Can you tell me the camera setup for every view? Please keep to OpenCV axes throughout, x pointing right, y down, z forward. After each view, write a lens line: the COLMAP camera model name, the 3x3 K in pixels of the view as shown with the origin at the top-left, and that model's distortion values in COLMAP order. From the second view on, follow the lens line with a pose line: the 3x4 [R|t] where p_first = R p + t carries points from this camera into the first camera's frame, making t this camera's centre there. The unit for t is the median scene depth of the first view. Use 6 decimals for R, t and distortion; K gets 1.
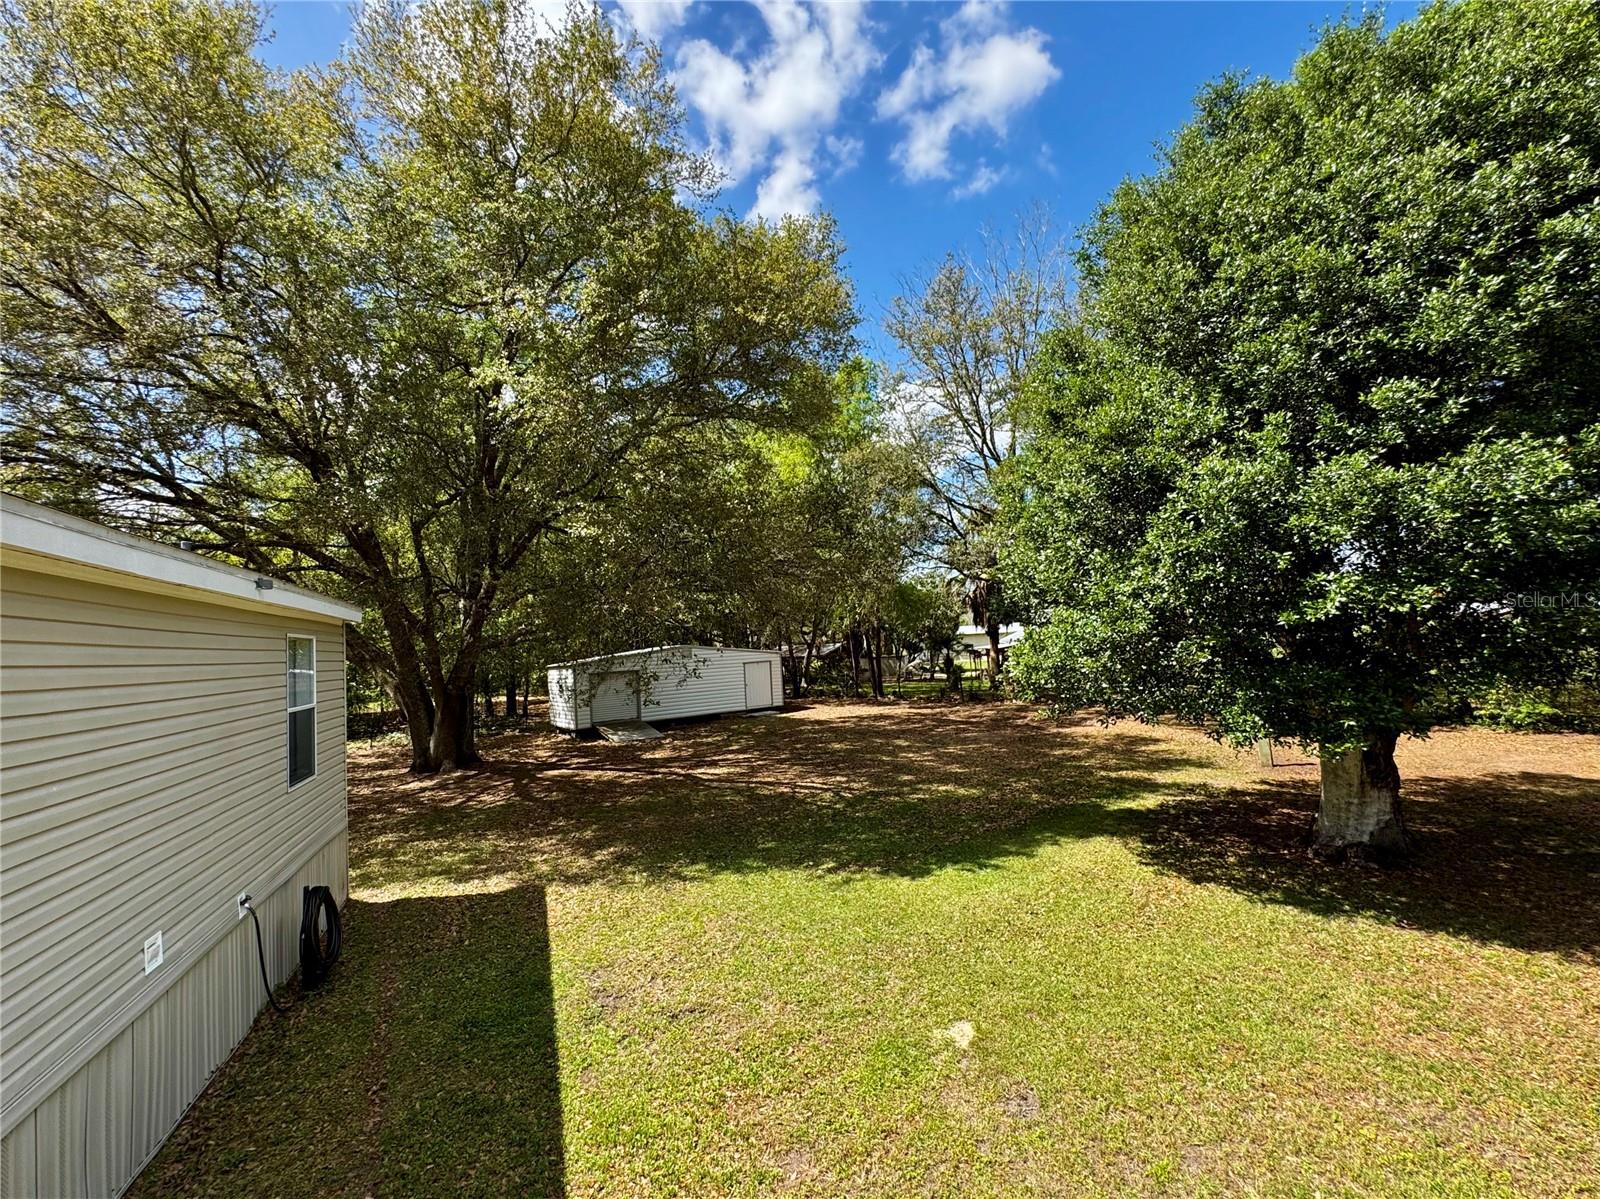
lens RADIAL K [[670.9, 0, 796.9], [0, 670.9, 604.9], [0, 0, 1]] dist [-0.001748, -0.000637]
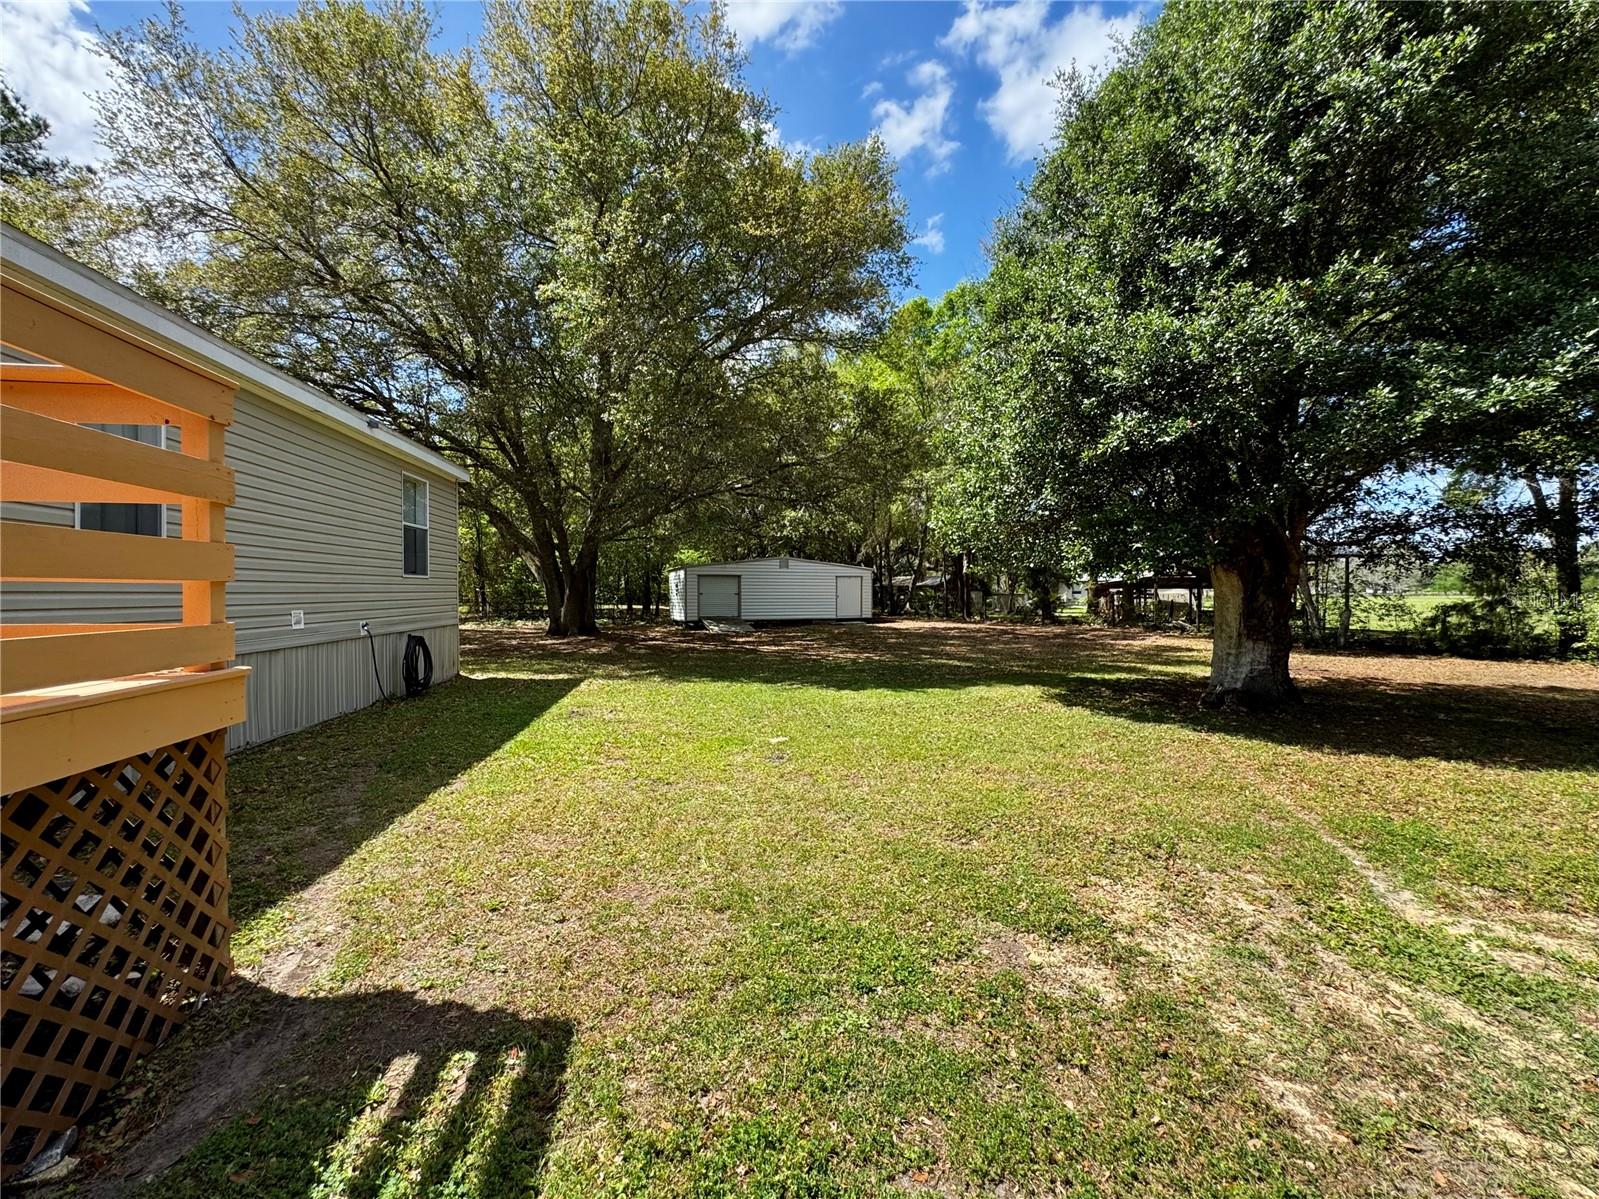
lens RADIAL K [[638.5, 0, 799.5], [0, 638.5, 599.5], [0, 0, 1]] dist [0.000646, 0.000074]
pose [[0.975196, 0.057802, -0.213661, 0.202423], [-0.039866, 0.995382, 0.087324, 0.081807], [0.217722, -0.076640, 0.972997, -0.100682]]
